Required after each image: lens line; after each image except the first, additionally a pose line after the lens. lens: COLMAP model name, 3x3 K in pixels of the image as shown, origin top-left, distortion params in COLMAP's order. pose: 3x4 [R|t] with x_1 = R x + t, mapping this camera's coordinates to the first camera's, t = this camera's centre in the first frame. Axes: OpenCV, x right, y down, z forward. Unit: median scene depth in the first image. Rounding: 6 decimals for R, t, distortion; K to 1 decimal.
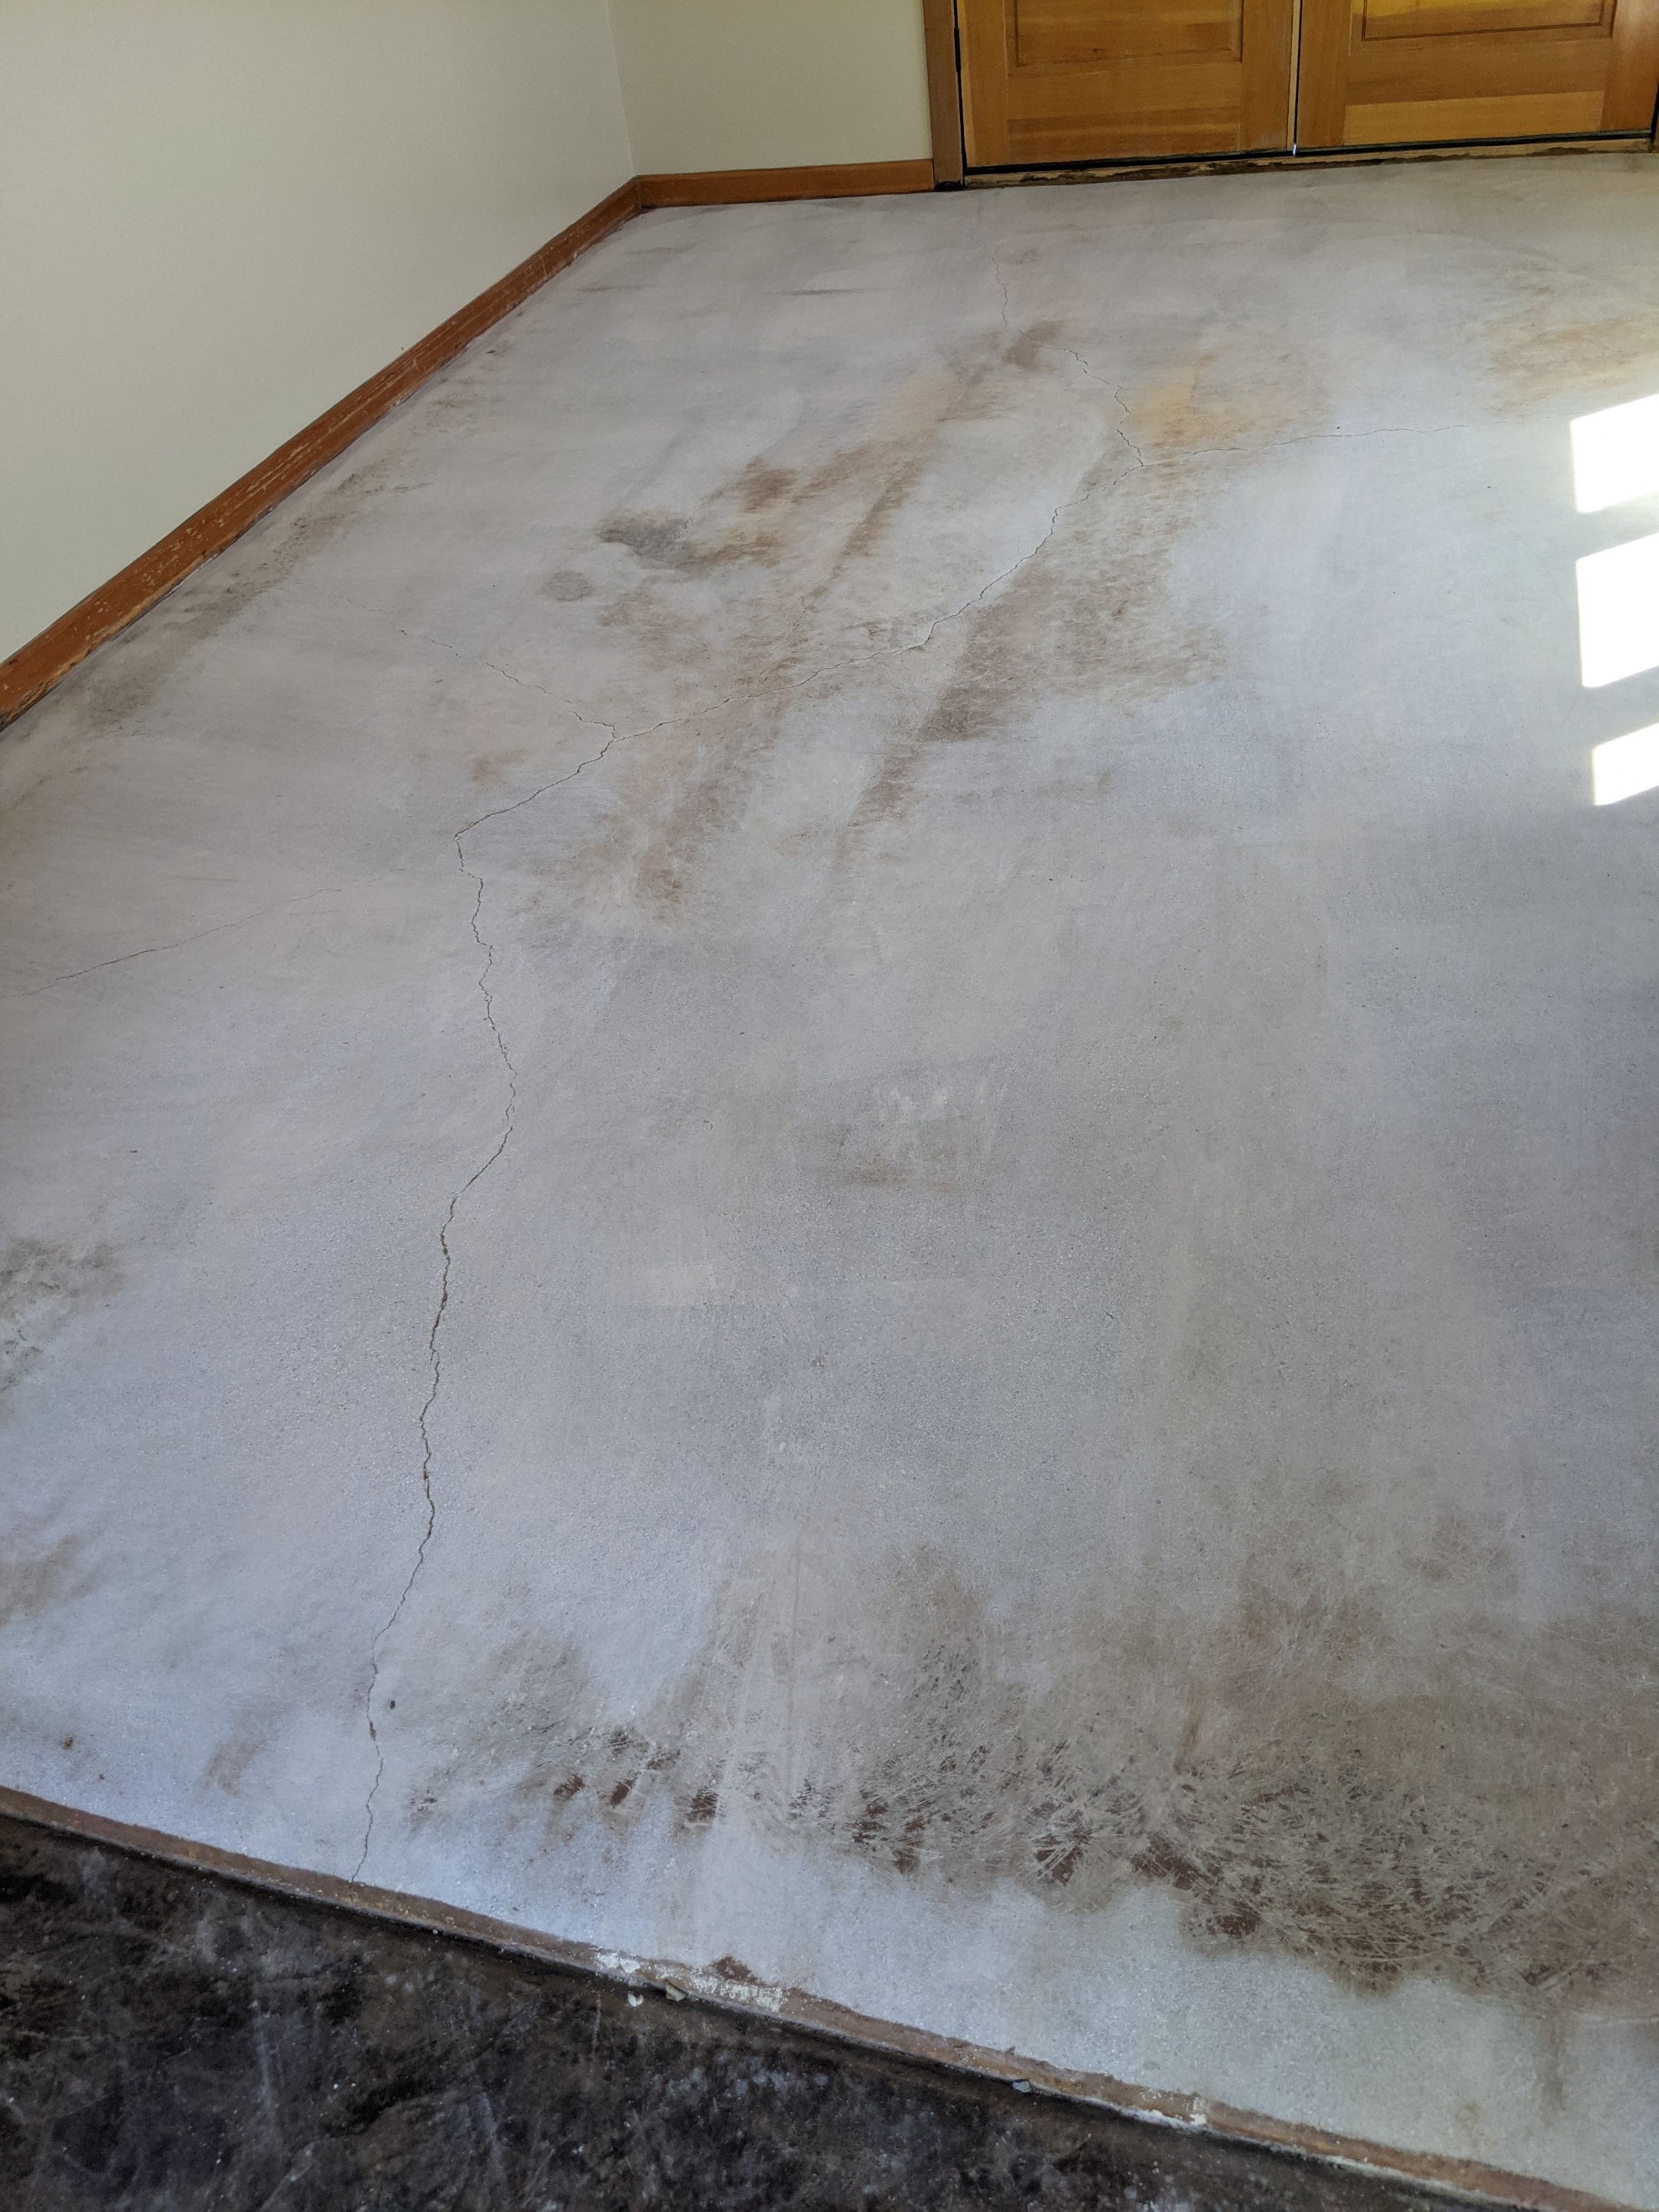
lens RADIAL K [[1740.9, 0, 792.3], [0, 1740.9, 1066.2], [0, 0, 1]] dist [0.048661, -0.078485]
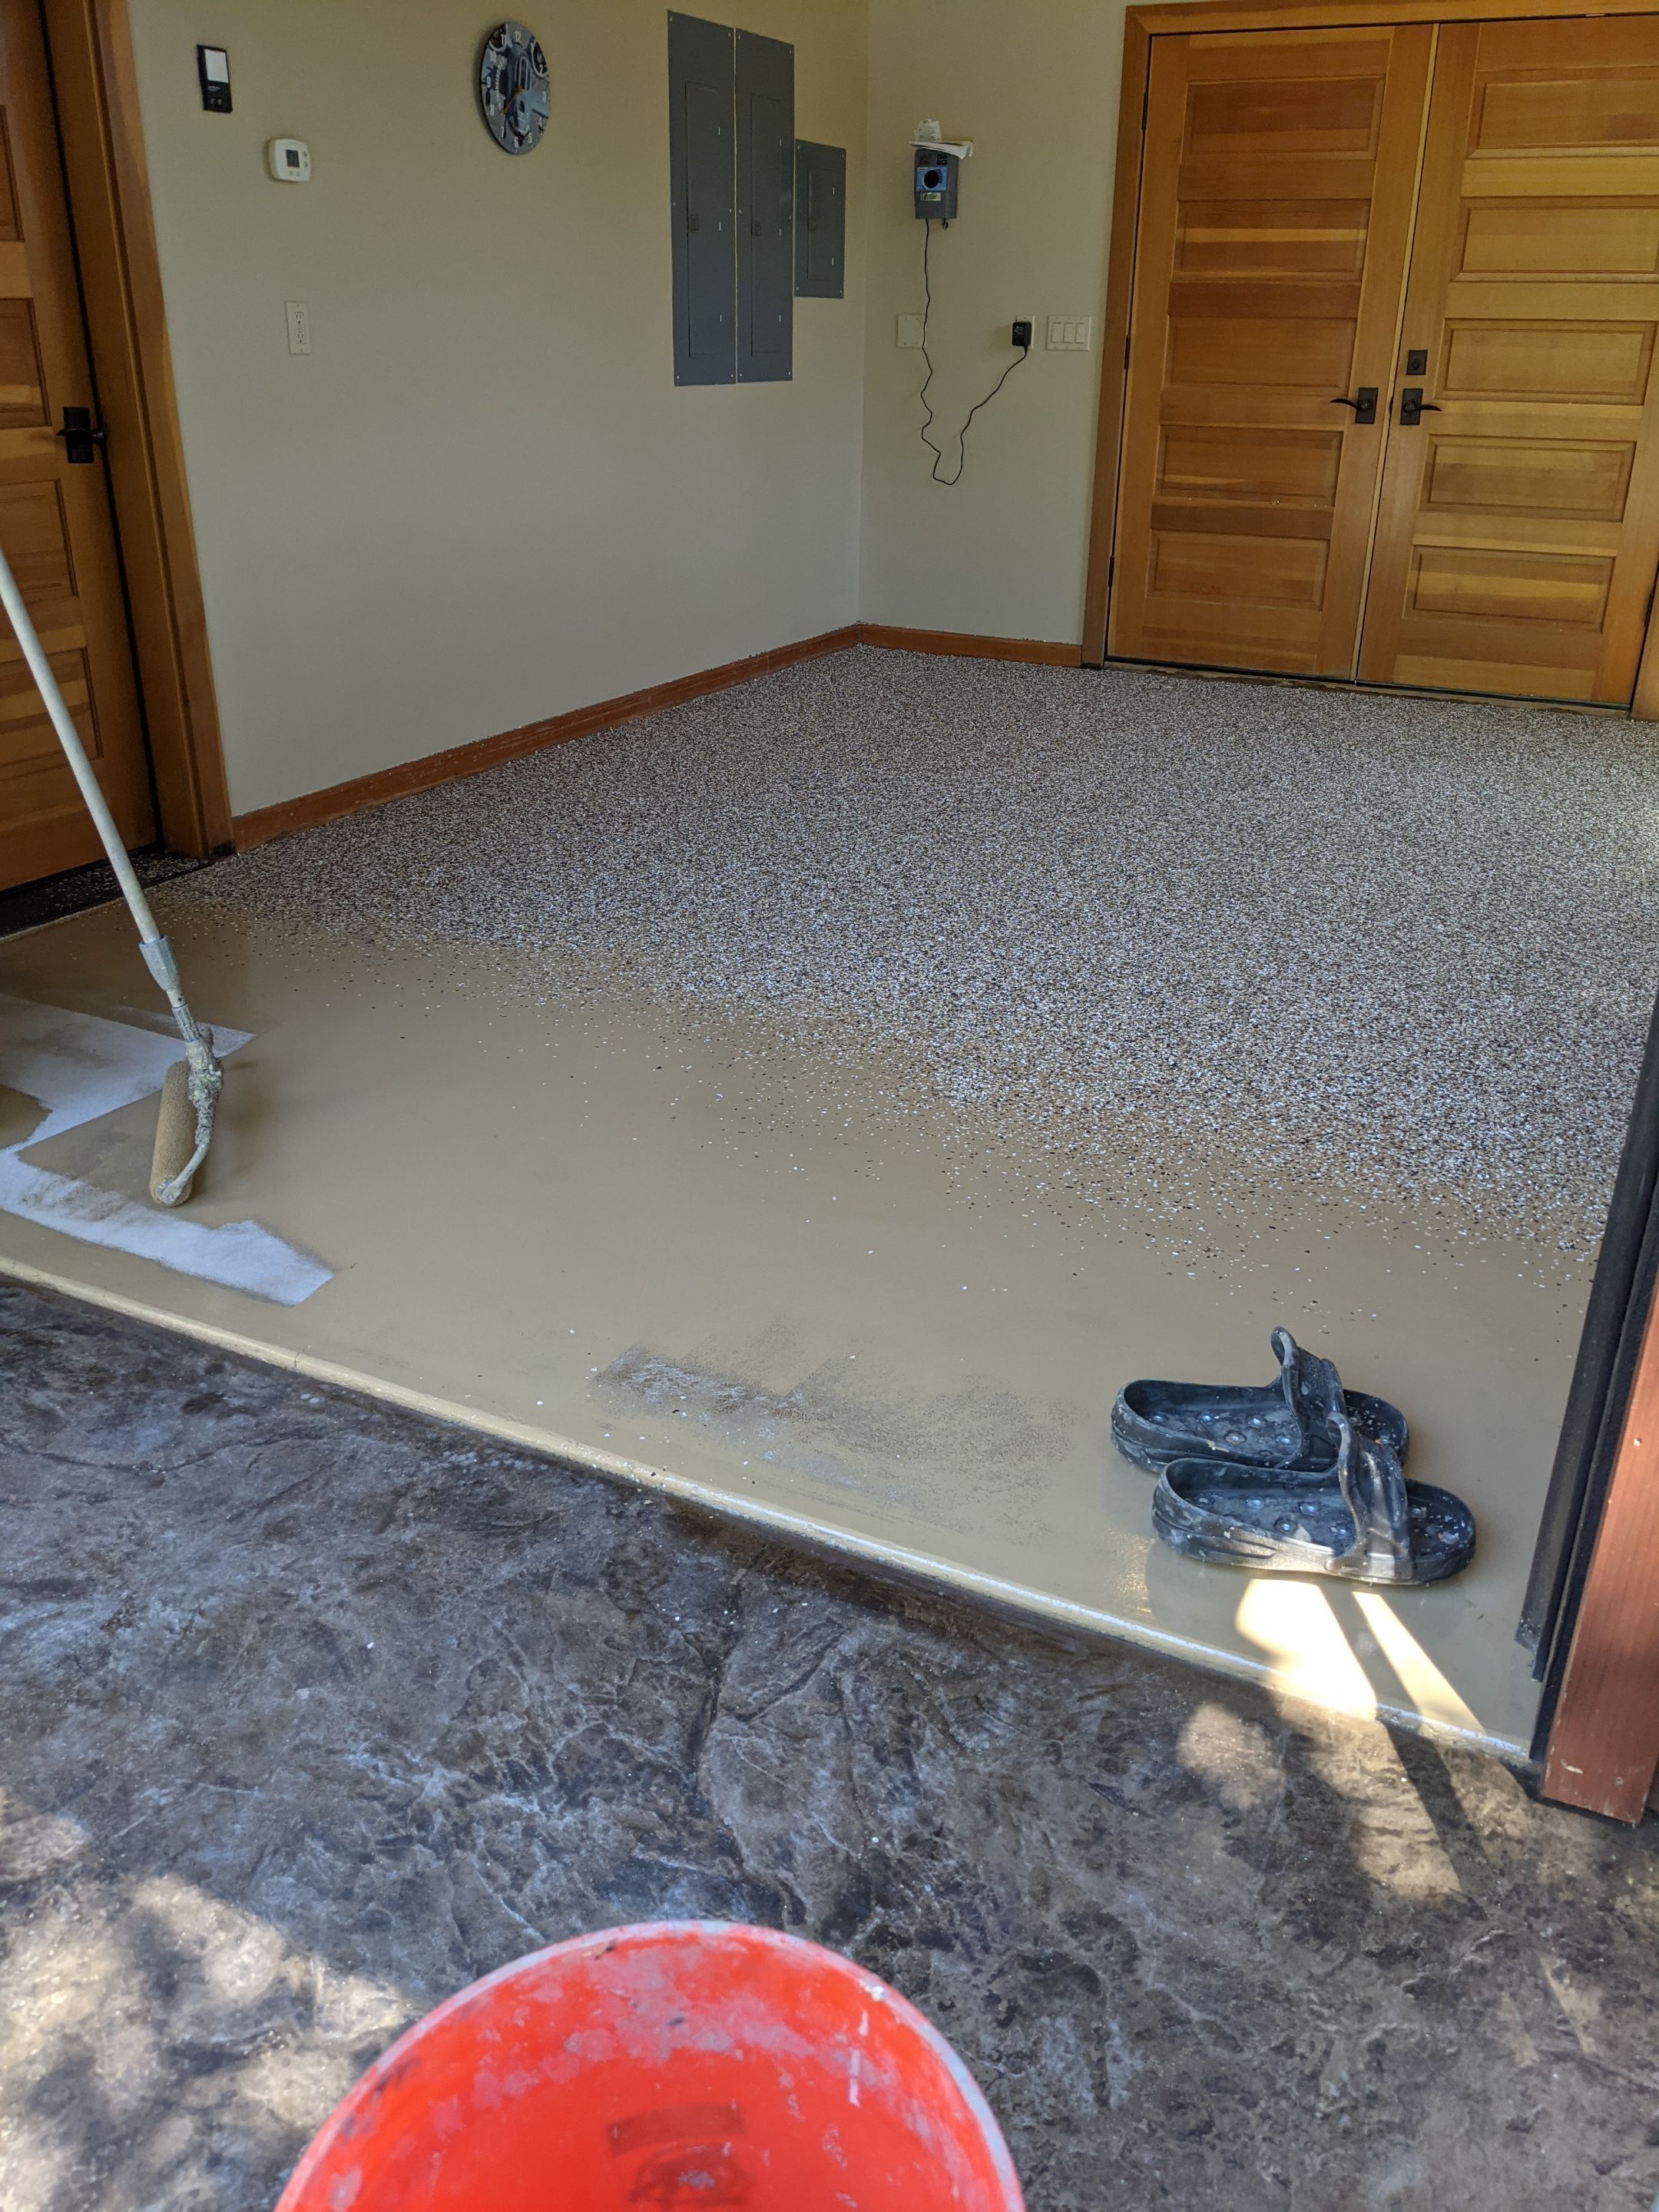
lens RADIAL K [[1740.9, 0, 849.2], [0, 1740.9, 1082.6], [0, 0, 1]] dist [0.048661, -0.078485]
pose [[0.976275, 0.192230, -0.099675, 0.229184], [-0.211637, 0.944442, -0.251474, 0.334406], [0.045796, 0.266602, 0.962718, -0.370907]]
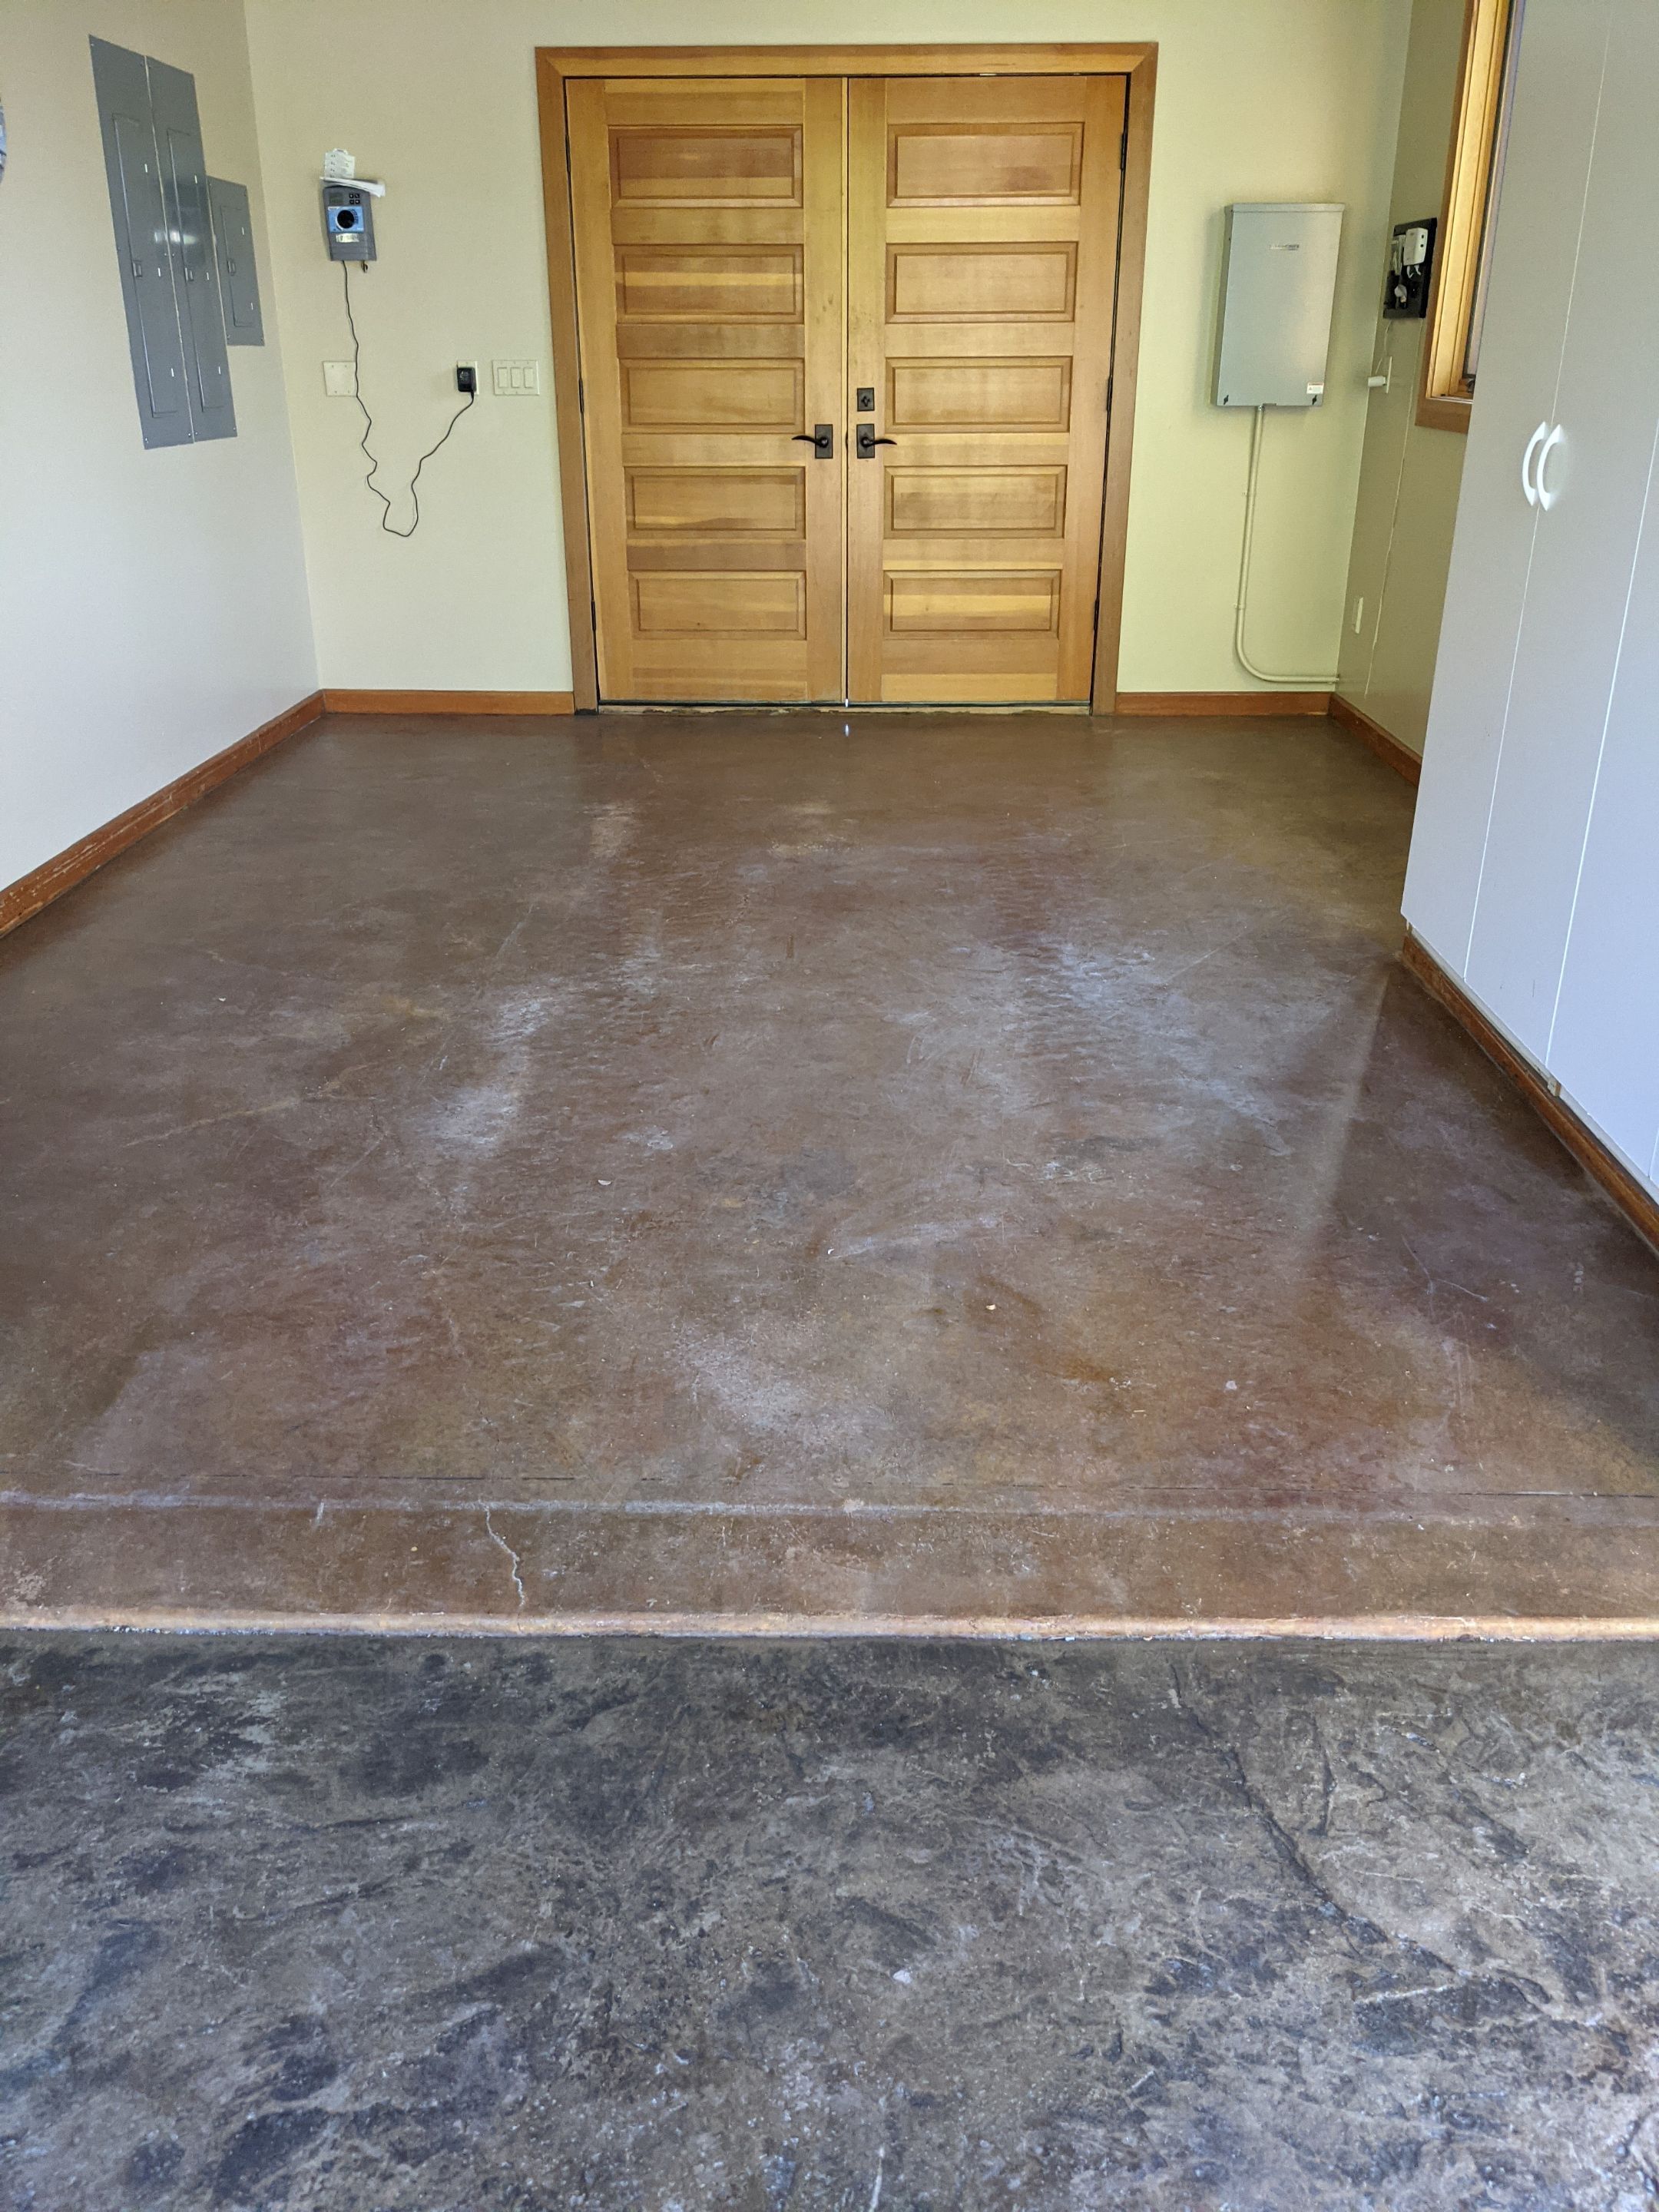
lens RADIAL K [[1740.9, 0, 827.5], [0, 1740.9, 1093.6], [0, 0, 1]] dist [0.048661, -0.078485]
pose [[0.956059, 0.005000, 0.293133, -0.255866], [0.081700, 0.955702, -0.282769, 0.306858], [-0.281562, 0.294293, 0.913299, -0.287165]]
